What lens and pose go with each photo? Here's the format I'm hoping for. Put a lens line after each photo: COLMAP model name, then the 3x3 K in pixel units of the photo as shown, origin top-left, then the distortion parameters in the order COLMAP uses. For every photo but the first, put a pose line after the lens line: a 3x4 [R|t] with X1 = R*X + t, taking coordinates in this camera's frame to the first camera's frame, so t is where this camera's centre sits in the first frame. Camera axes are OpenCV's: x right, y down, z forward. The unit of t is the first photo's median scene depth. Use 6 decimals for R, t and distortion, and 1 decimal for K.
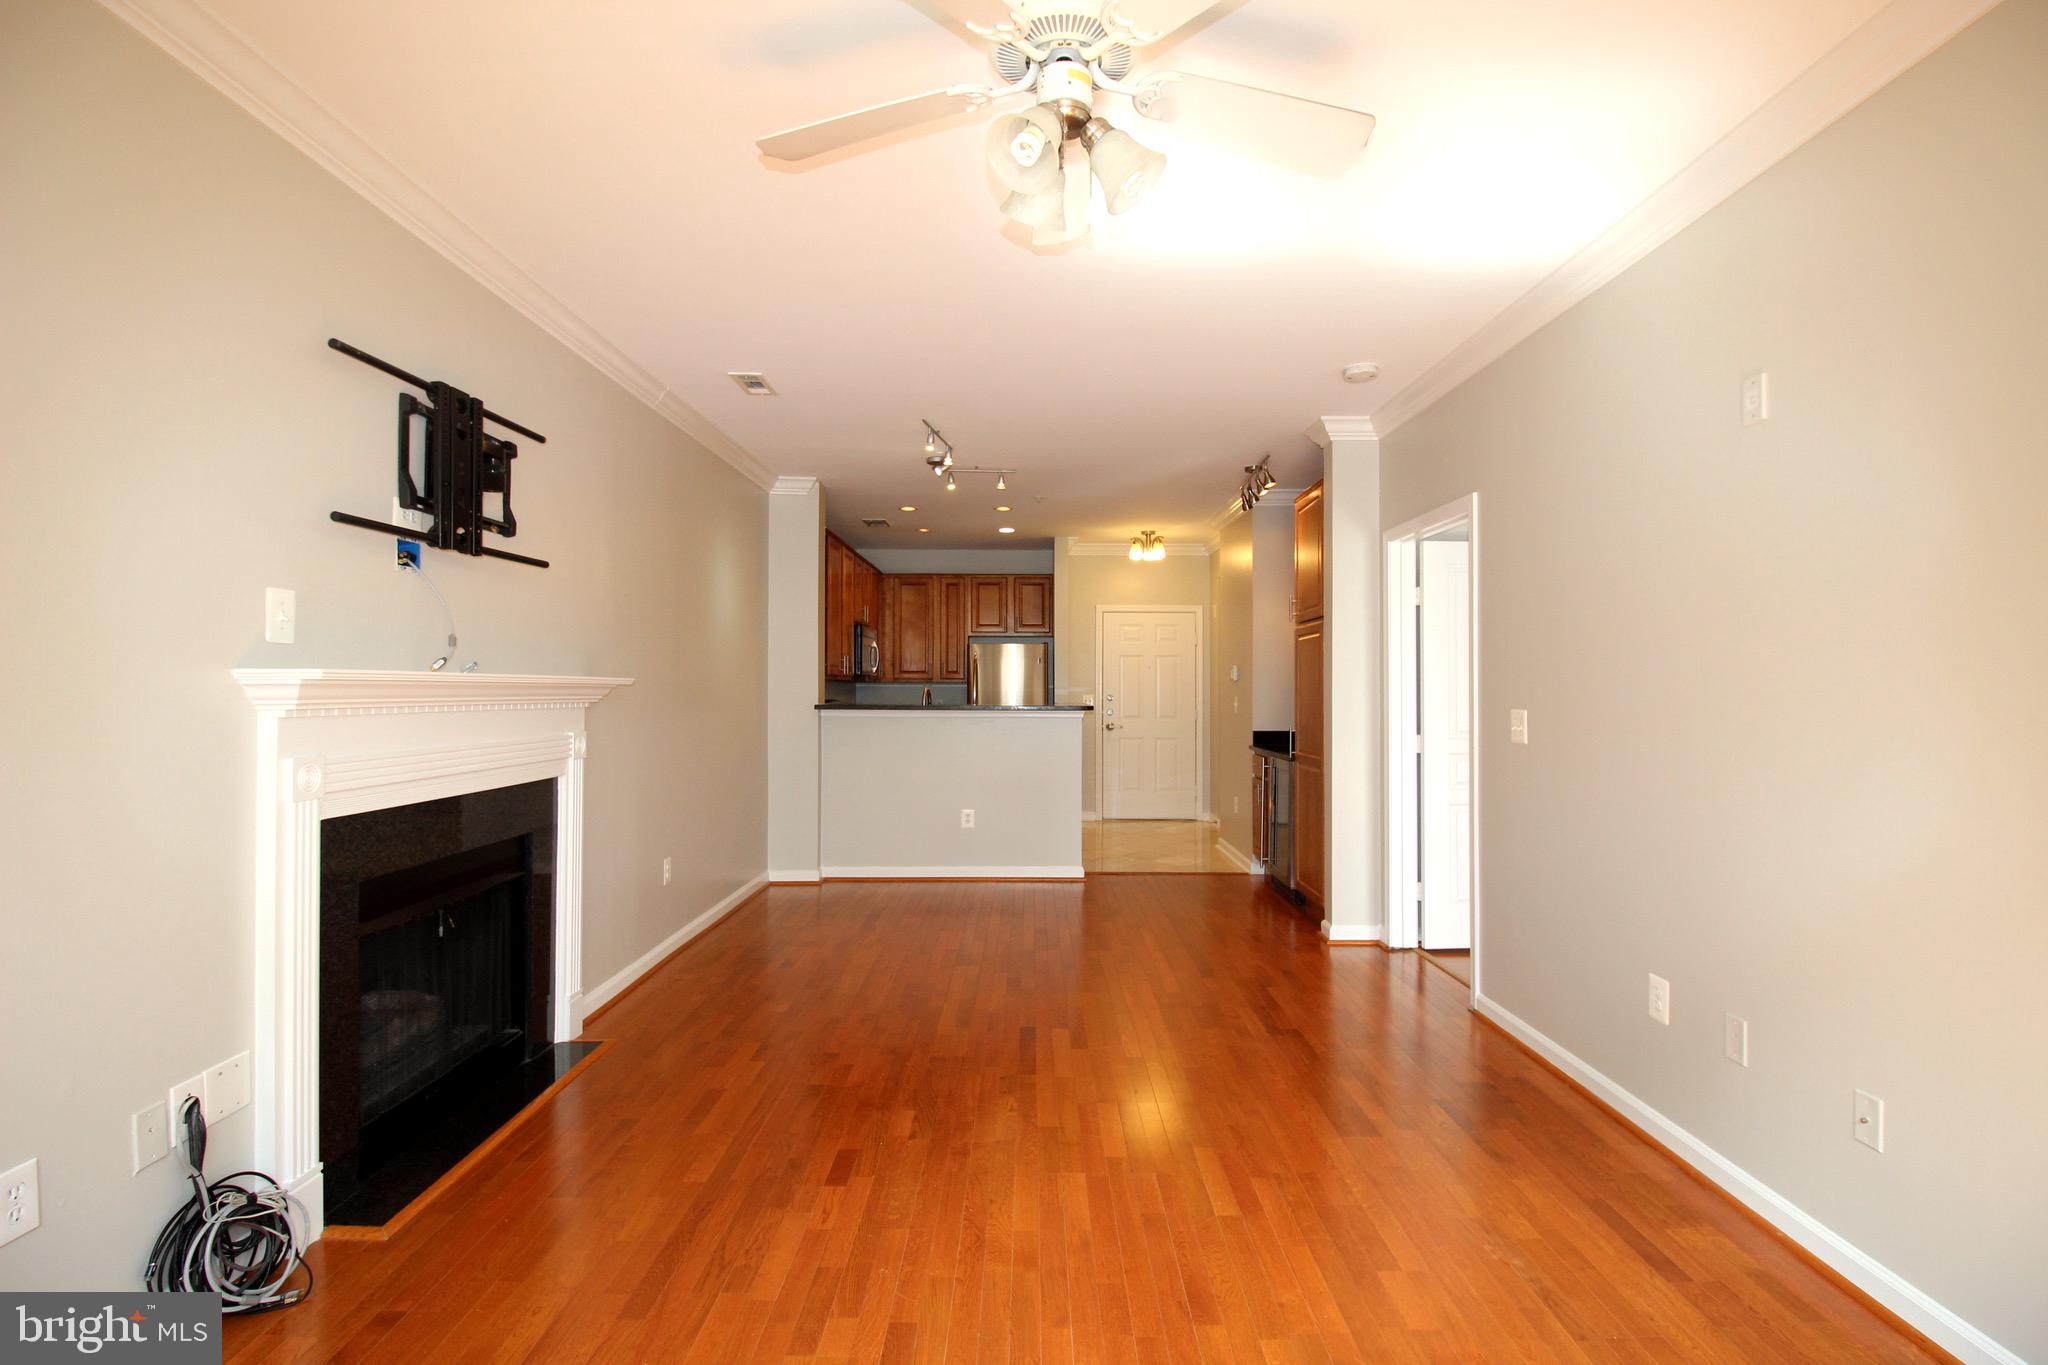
lens RADIAL K [[948.9, 0, 1033.6], [0, 948.9, 673.6], [0, 0, 1]] dist [-0.009704, -0.006585]
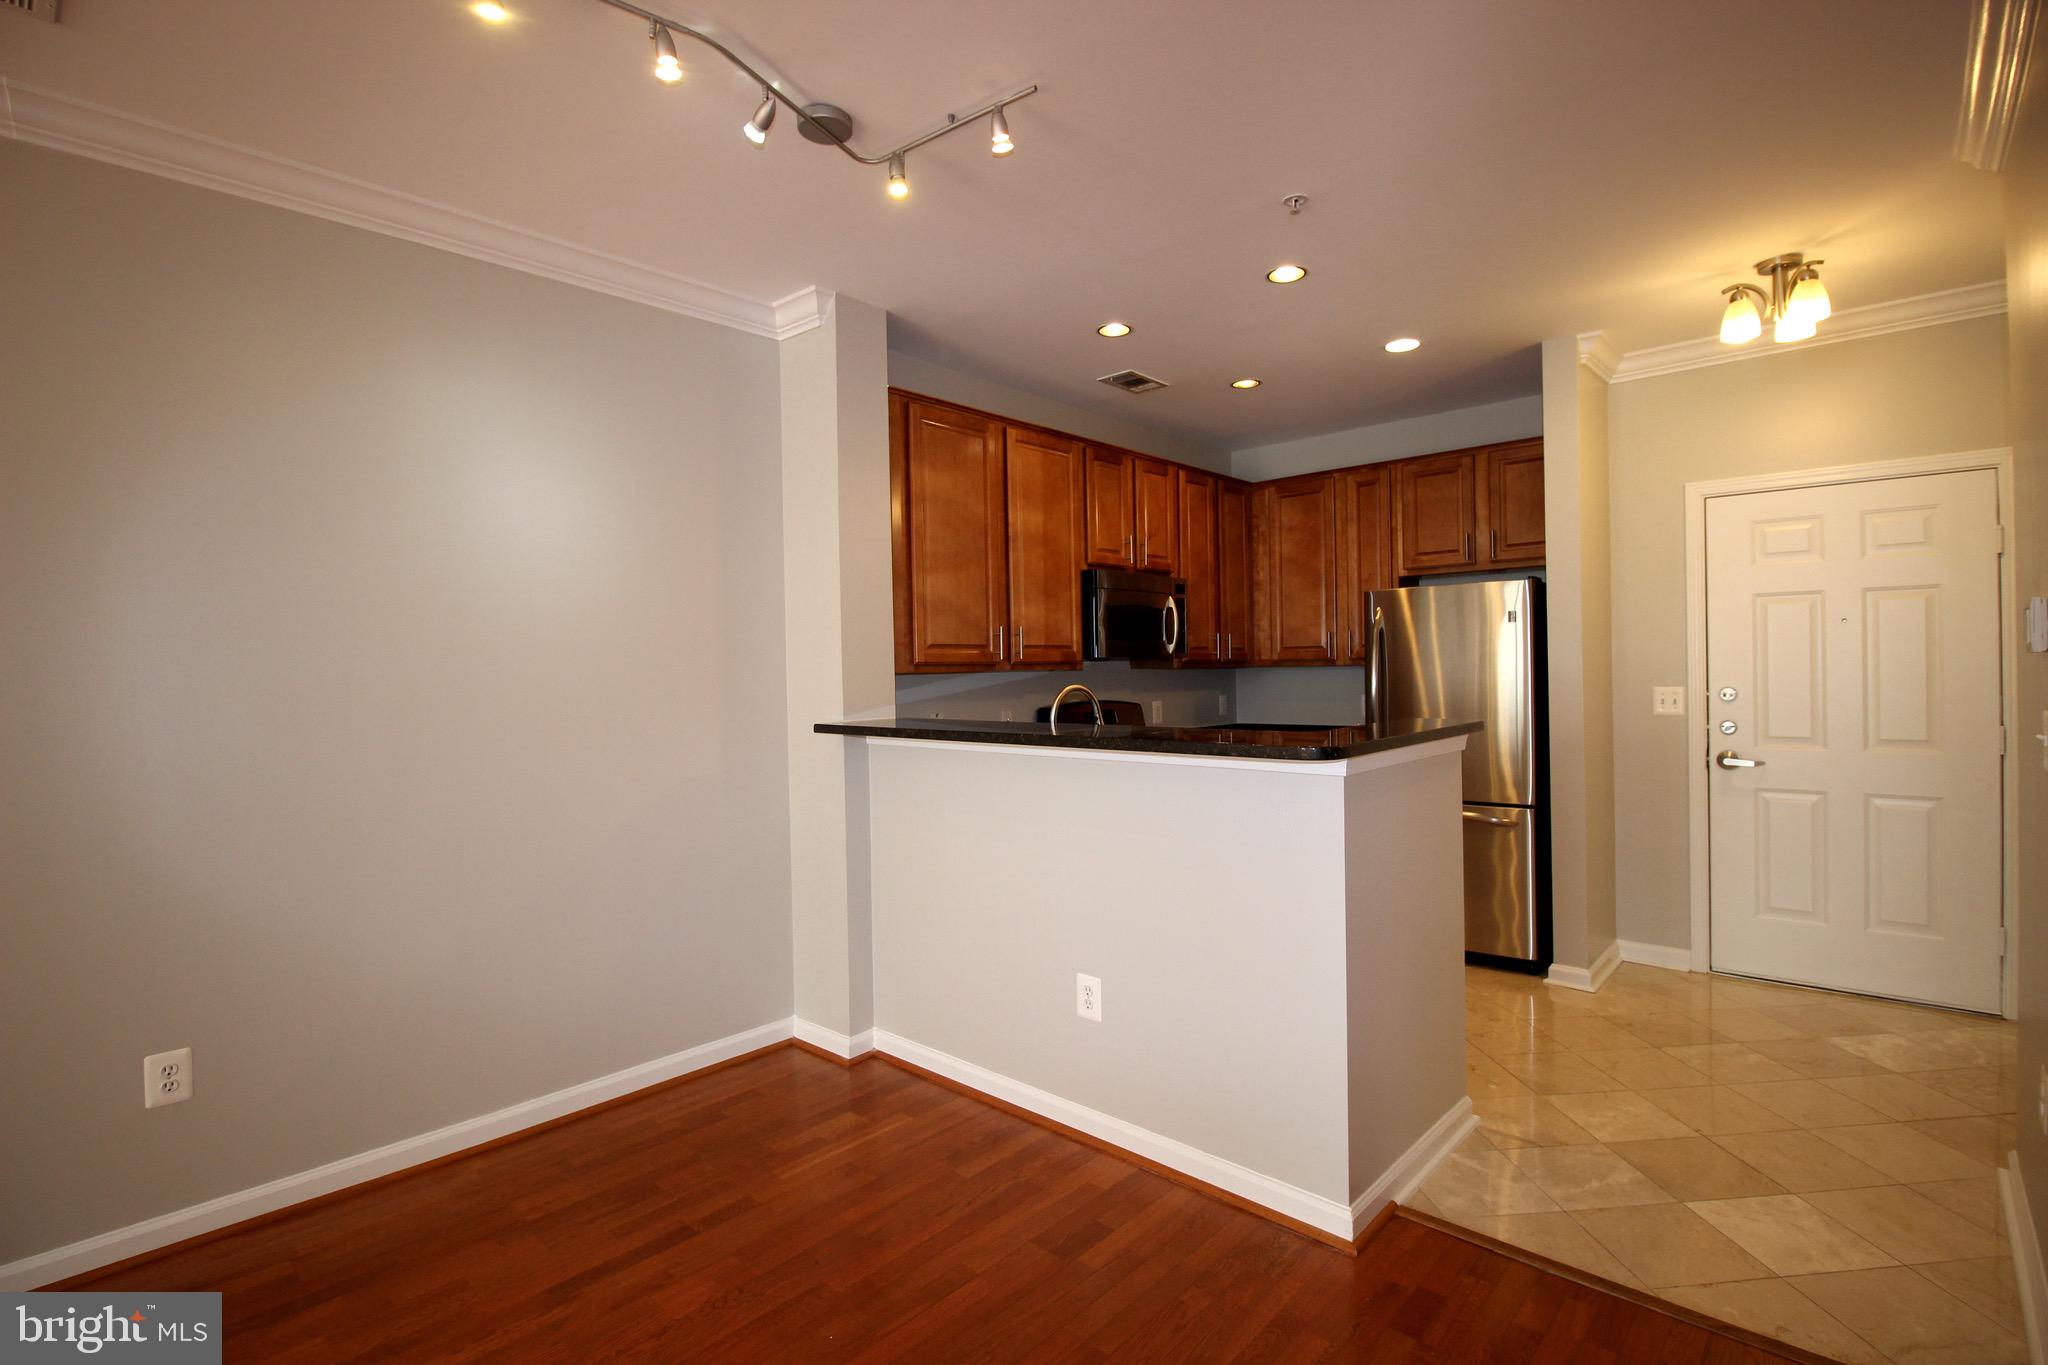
lens RADIAL K [[948.9, 0, 1027.3], [0, 948.9, 669.6], [0, 0, 1]] dist [-0.009704, -0.006585]
pose [[0.730489, -0.013161, -0.682797, 0.220304], [0.029788, 0.999477, 0.012603, -0.000489], [0.682274, -0.029546, 0.730499, 0.734574]]
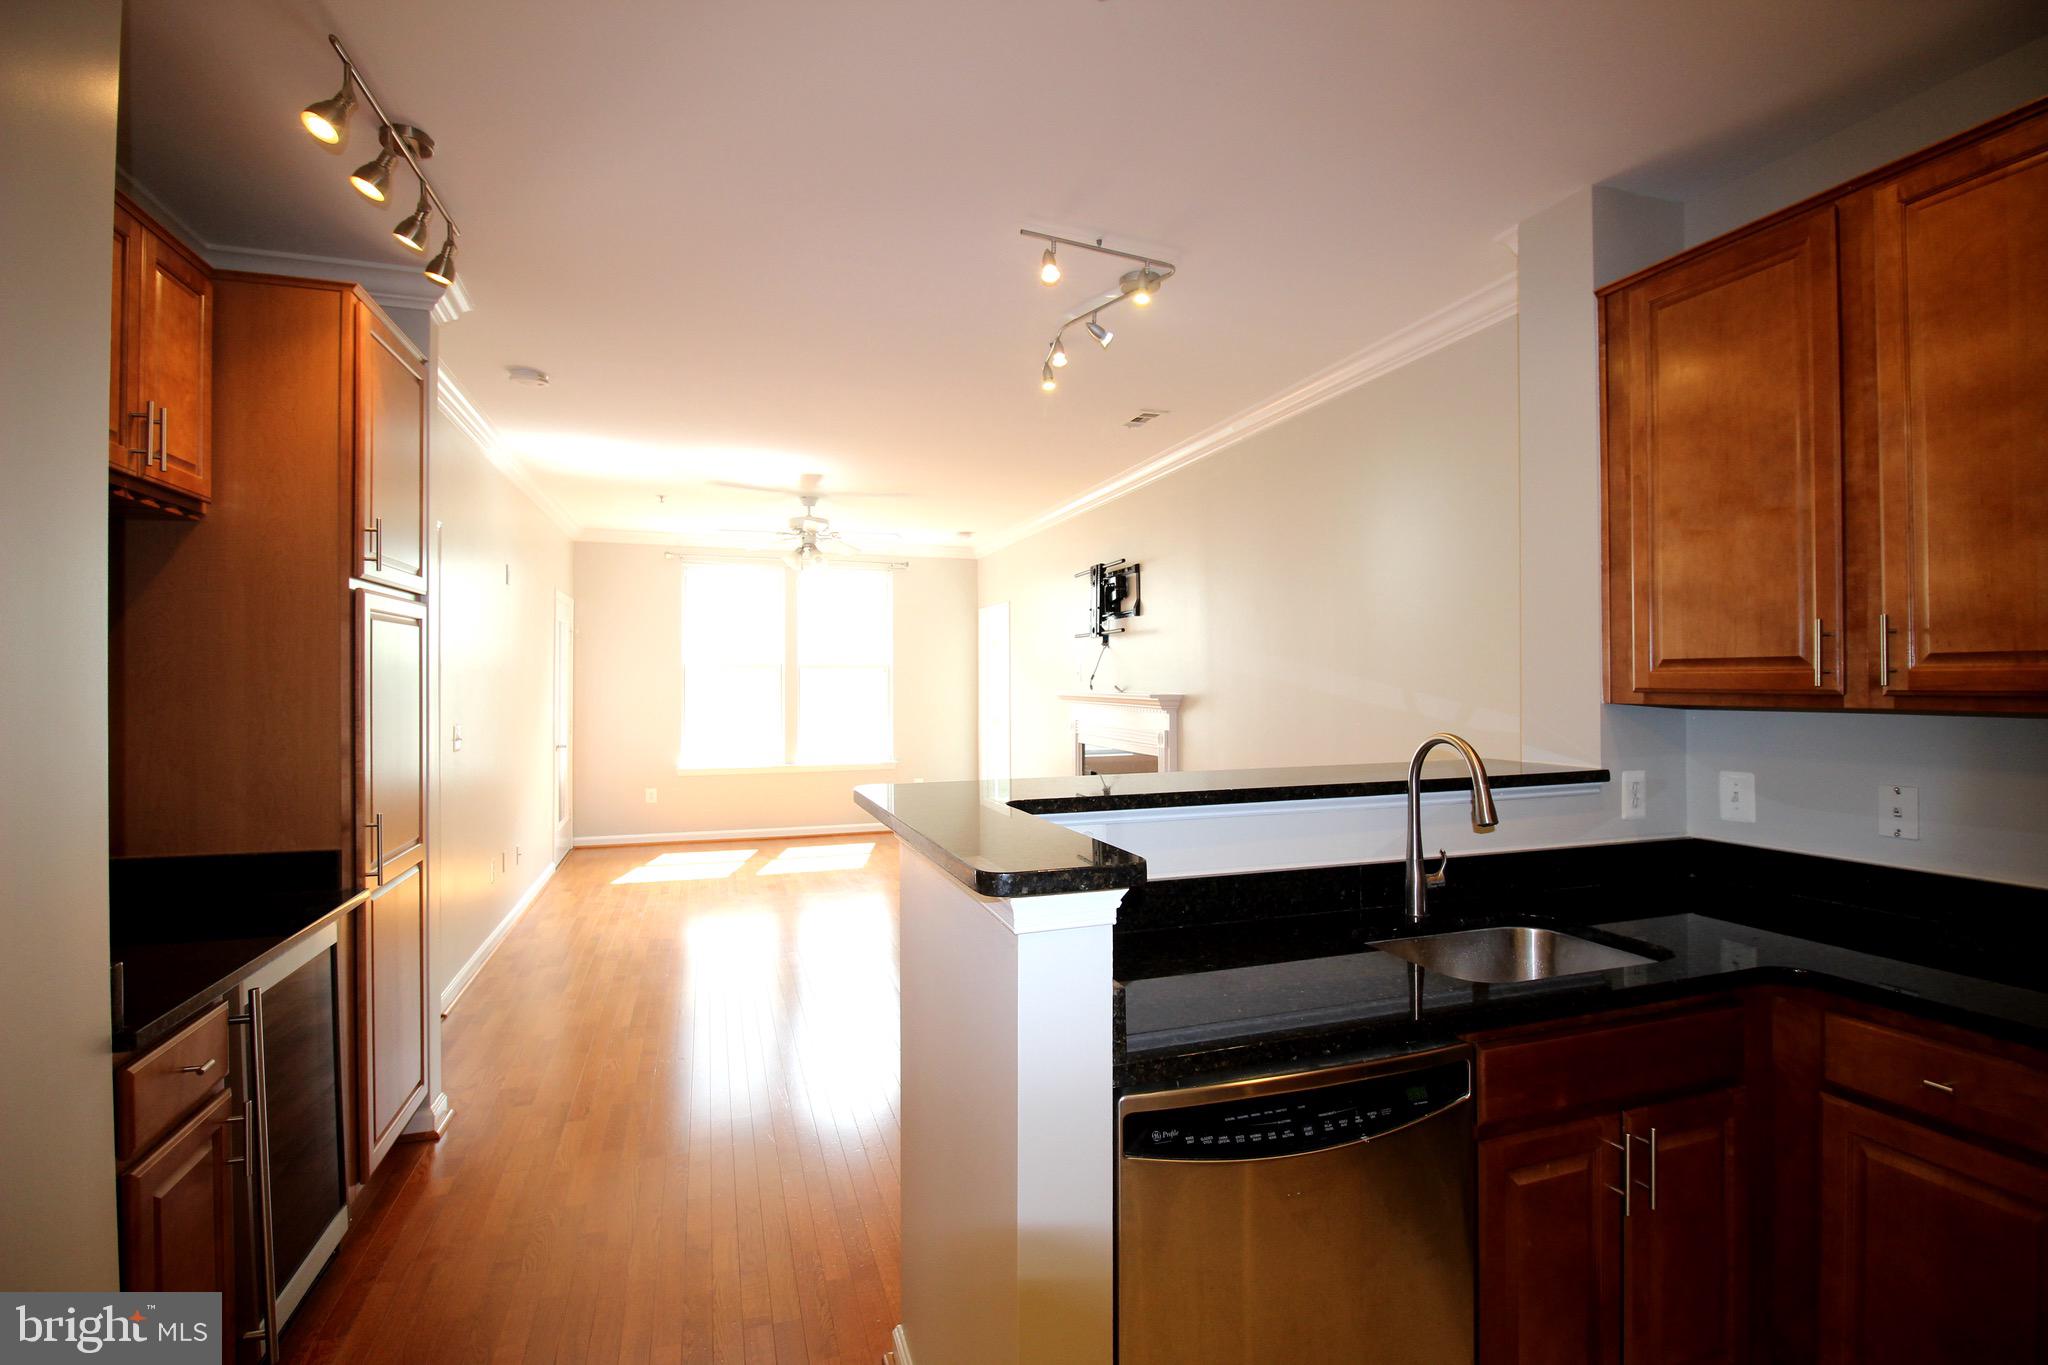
lens RADIAL K [[948.9, 0, 1053.7], [0, 948.9, 671.9], [0, 0, 1]] dist [-0.009704, -0.006585]
pose [[-0.941938, -0.007157, -0.335711, 0.114921], [0.001712, 0.999657, -0.026115, 0.003551], [0.335783, -0.025174, -0.941603, 1.414897]]
